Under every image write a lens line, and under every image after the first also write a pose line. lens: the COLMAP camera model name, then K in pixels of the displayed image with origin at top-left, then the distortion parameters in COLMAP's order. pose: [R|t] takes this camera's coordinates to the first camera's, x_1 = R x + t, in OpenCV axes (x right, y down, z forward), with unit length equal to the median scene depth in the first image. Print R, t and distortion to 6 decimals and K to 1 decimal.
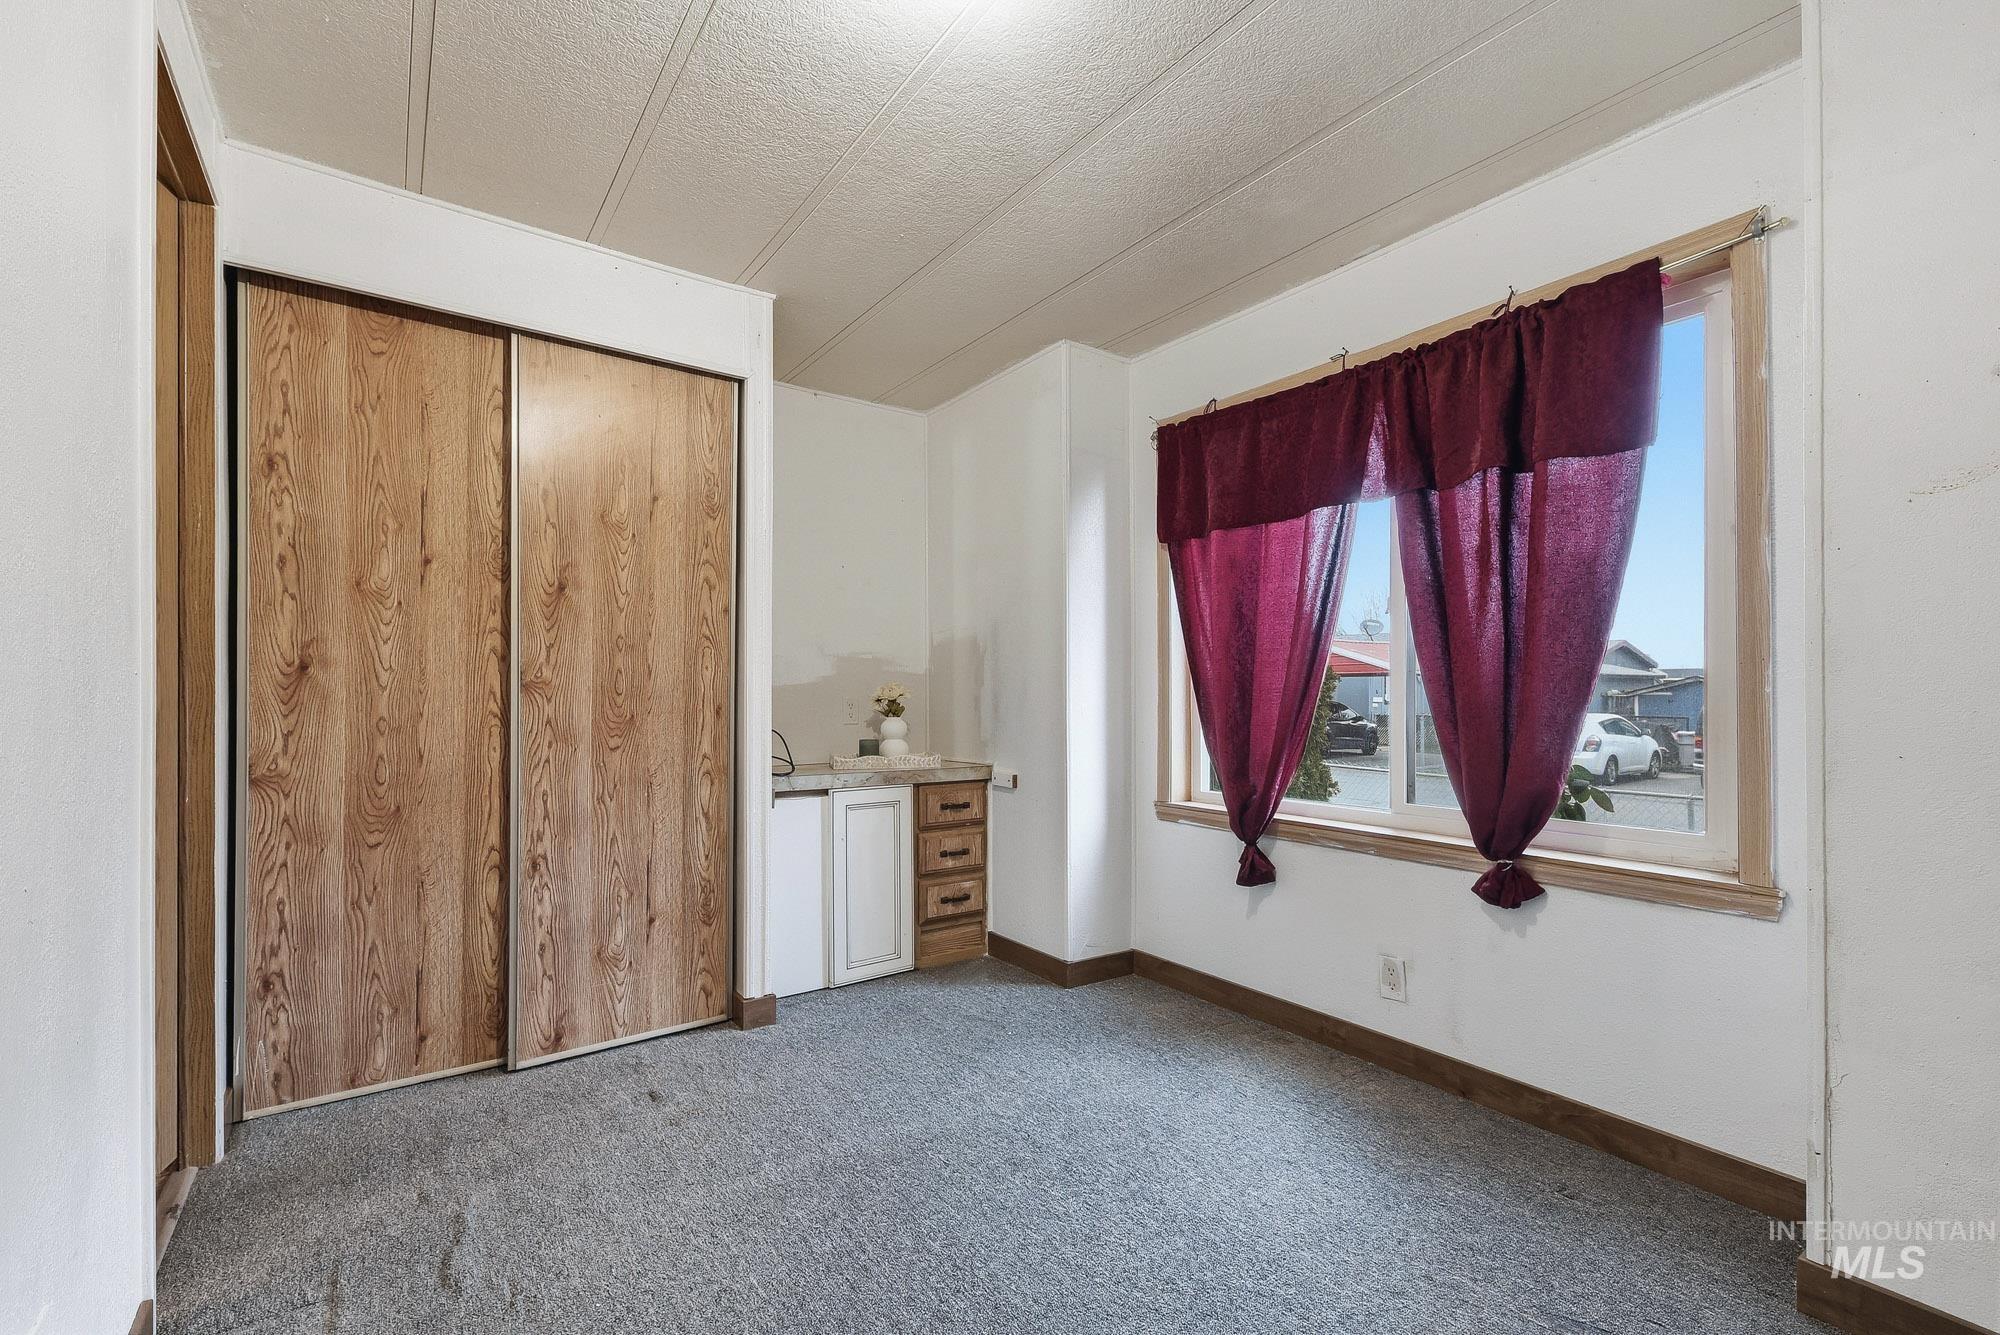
lens RADIAL K [[853.5, 0, 1003.4], [0, 853.5, 689.0], [0, 0, 1]] dist [0.002182, 0.000340]
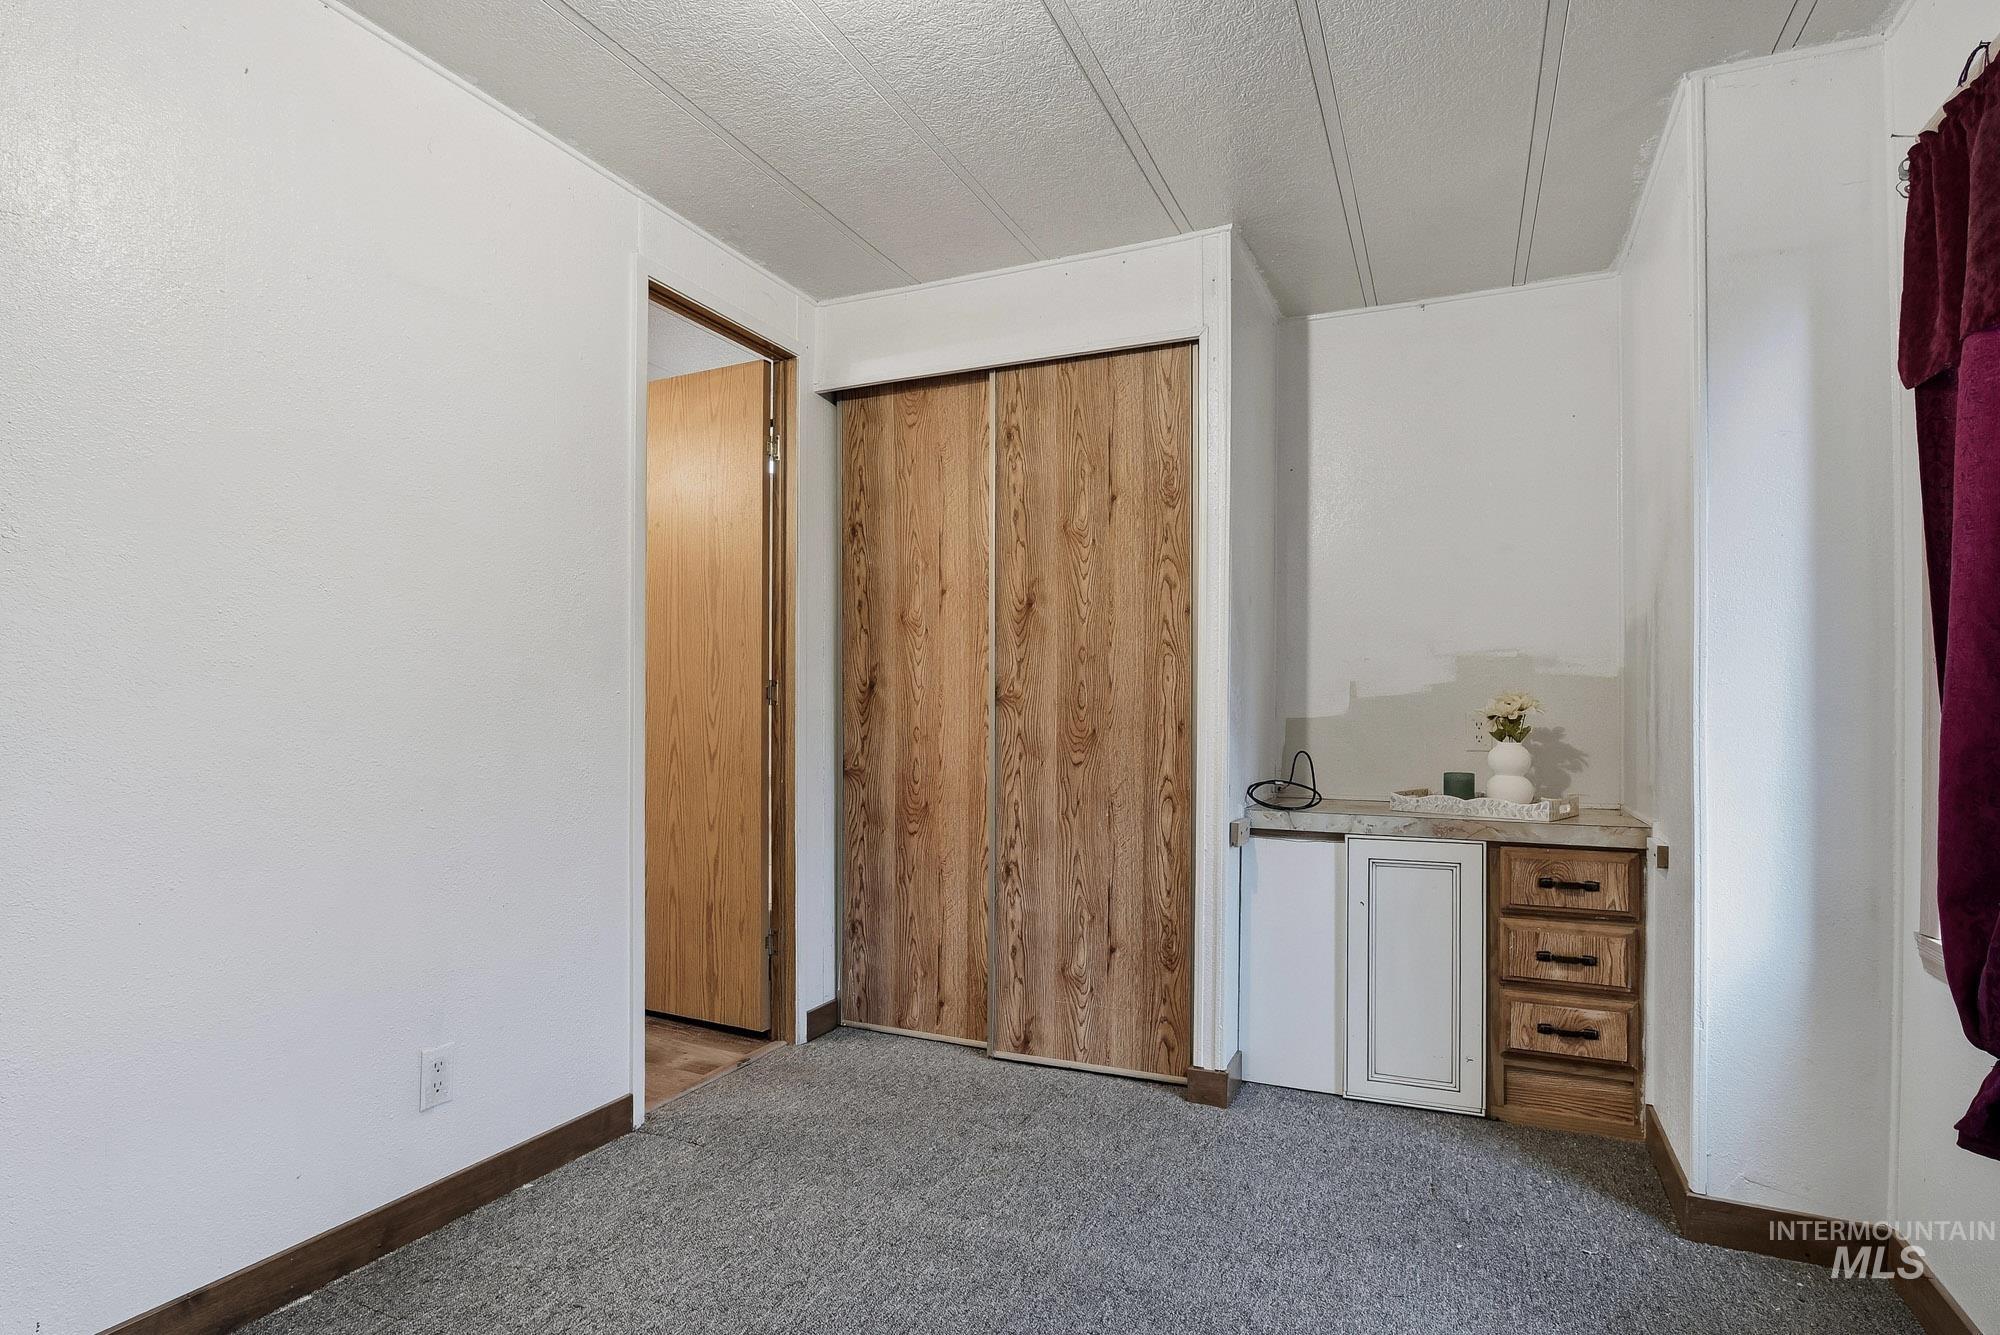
lens RADIAL K [[1003.2, 0, 1002.9], [0, 1003.2, 703.9], [0, 0, 1]] dist [-0.026775, 0.001628]
pose [[0.501833, -0.003697, -0.864956, 0.465141], [0.003734, 0.999991, -0.002108, 0.003573], [0.864956, -0.002172, 0.501843, 0.337831]]
